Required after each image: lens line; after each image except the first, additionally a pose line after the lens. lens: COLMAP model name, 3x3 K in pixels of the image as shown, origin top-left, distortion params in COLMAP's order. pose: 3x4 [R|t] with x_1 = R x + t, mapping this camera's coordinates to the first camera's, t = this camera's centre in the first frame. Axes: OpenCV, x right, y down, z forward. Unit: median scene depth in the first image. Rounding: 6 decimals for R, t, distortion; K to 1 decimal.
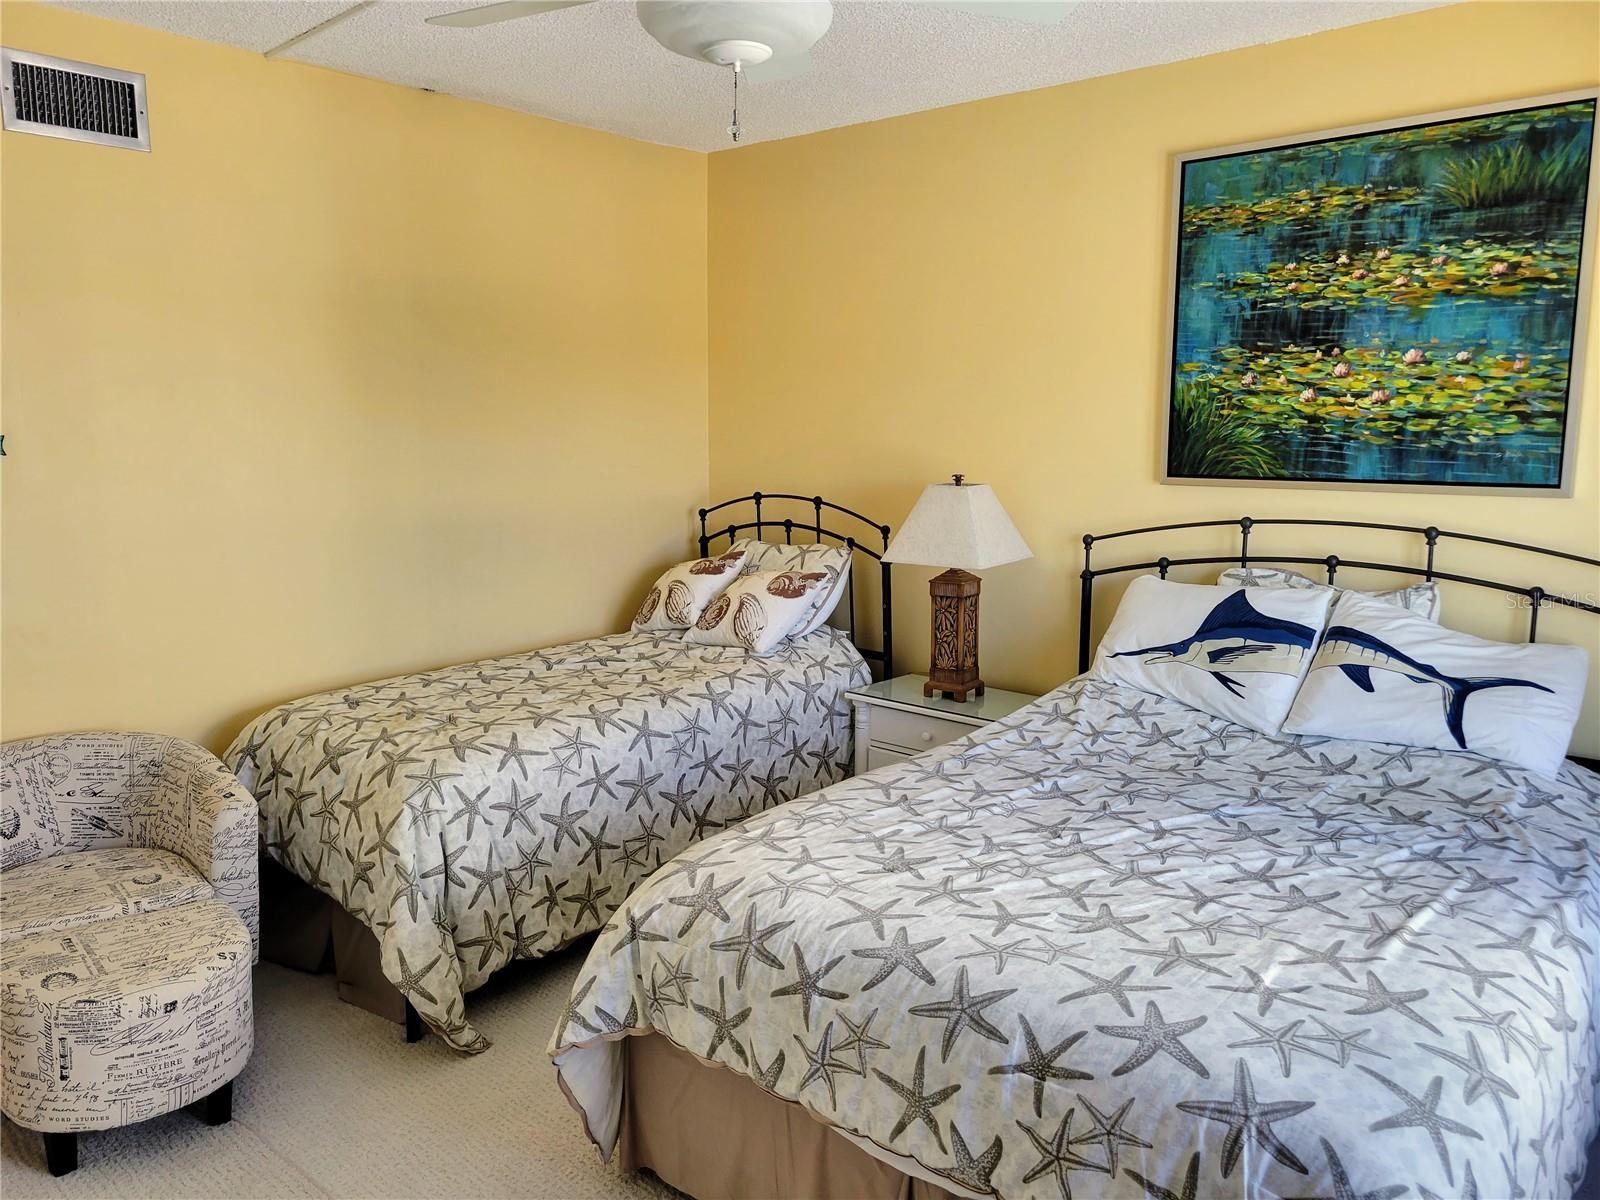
lens RADIAL K [[1203.6, 0, 800.7], [0, 1203.6, 596.8], [0, 0, 1]] dist [0.044357, -0.025247]
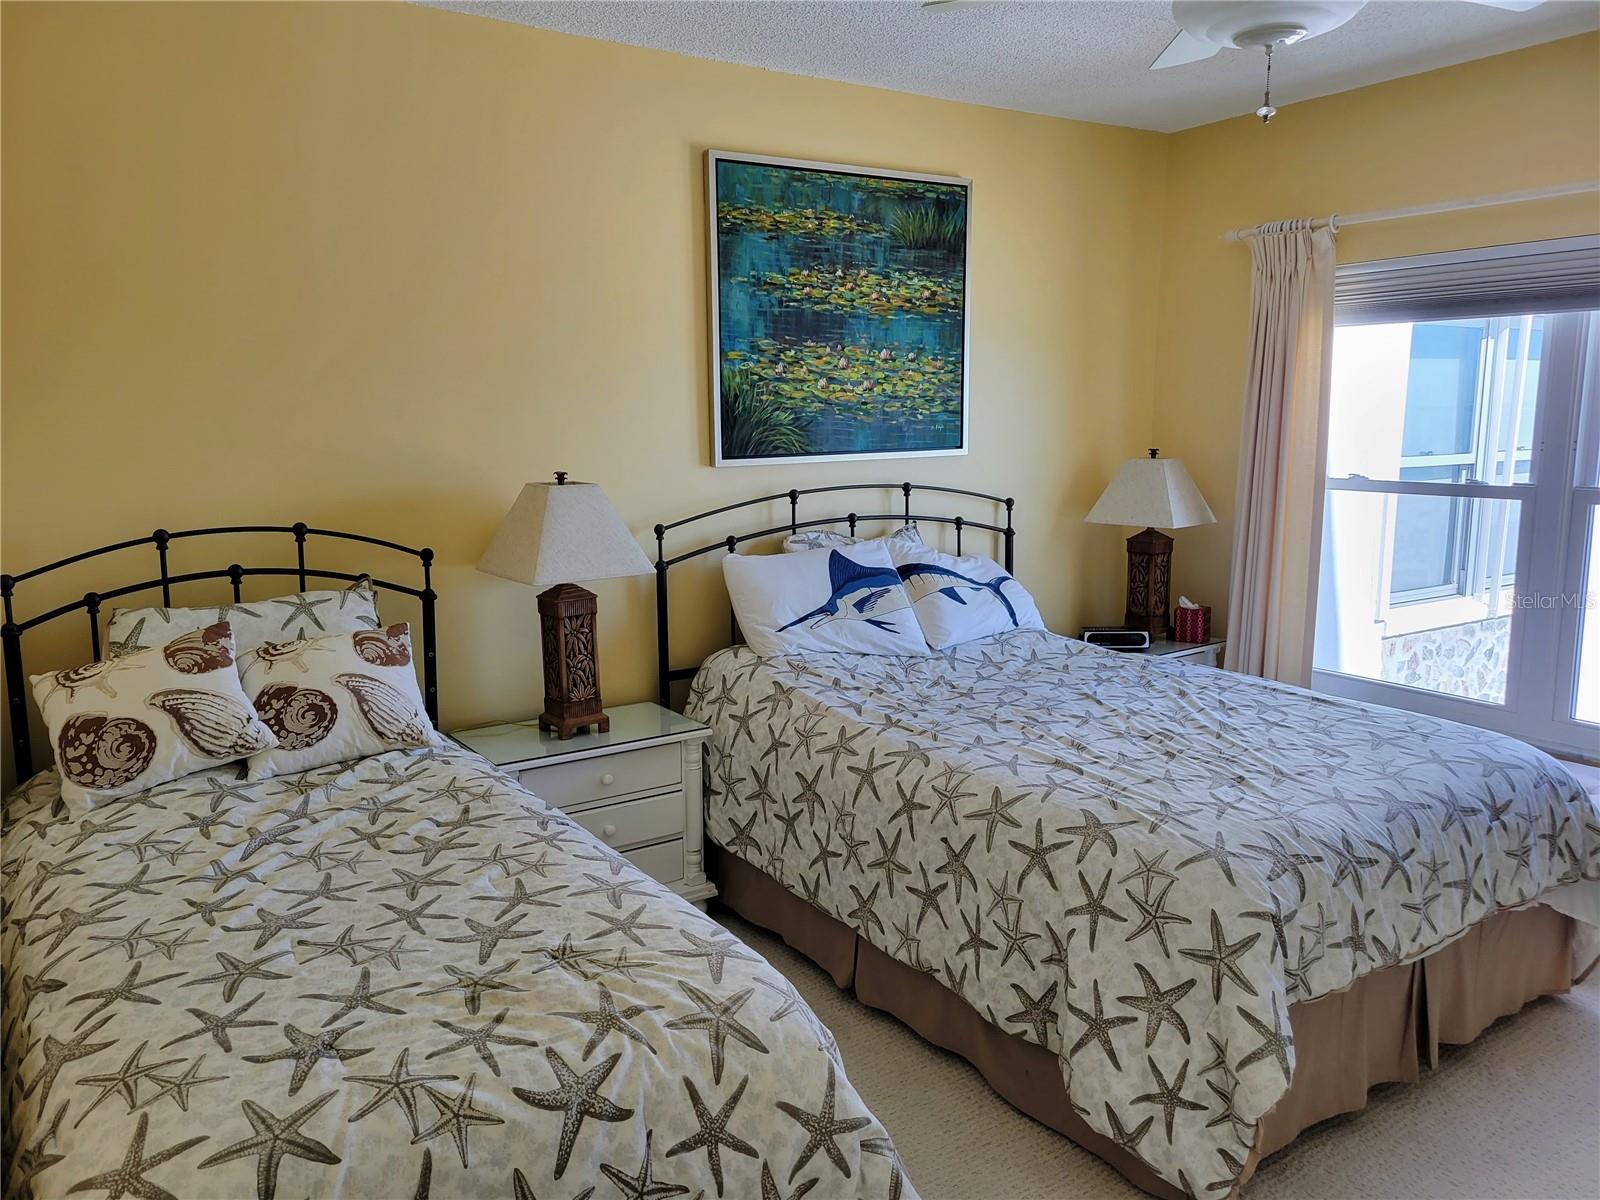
lens RADIAL K [[1203.6, 0, 797.9], [0, 1203.6, 600.1], [0, 0, 1]] dist [0.044357, -0.025247]
pose [[0.252078, -0.161594, 0.954120, -0.767927], [0.154928, 0.979981, 0.125042, -0.110039], [-0.955225, 0.116299, 0.272067, 0.731719]]
